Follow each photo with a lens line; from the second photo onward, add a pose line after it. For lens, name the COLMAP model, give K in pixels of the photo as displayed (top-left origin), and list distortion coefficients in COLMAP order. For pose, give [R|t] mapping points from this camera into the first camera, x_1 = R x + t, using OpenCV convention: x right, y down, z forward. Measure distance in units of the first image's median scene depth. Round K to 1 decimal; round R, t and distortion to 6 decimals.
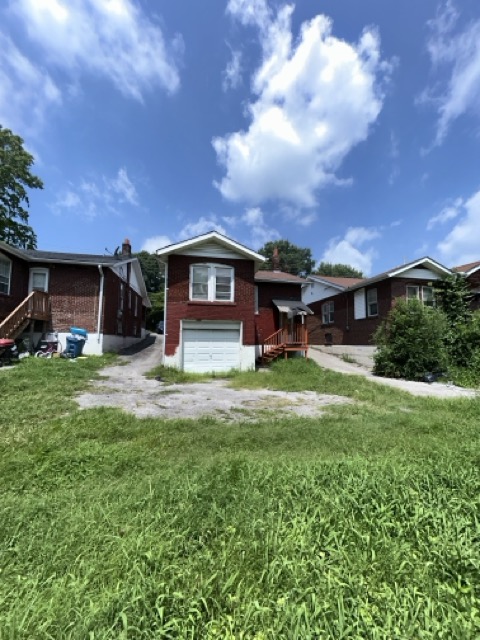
lens RADIAL K [[261.0, 0, 244.1], [0, 261.0, 320.3], [0, 0, 1]] dist [-0.000481, 0.000727]
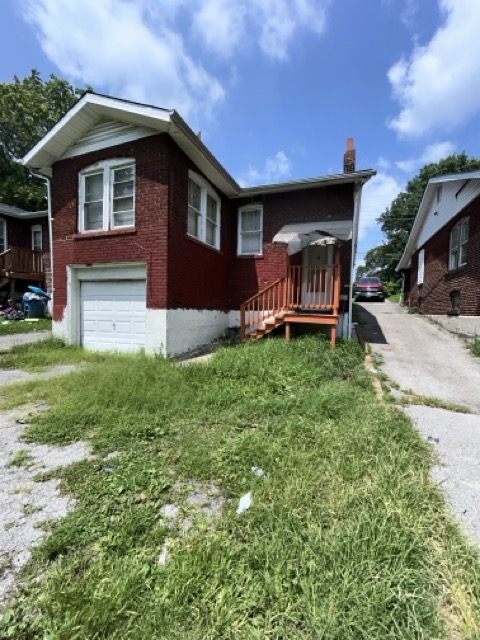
lens RADIAL K [[261.0, 0, 237.4], [0, 261.0, 320.0], [0, 0, 1]] dist [-0.000481, 0.000727]
pose [[0.827056, 0.034742, -0.561045, 0.439792], [0.030614, 0.993823, 0.106670, 0.069123], [0.561286, -0.105397, 0.820883, 0.666284]]
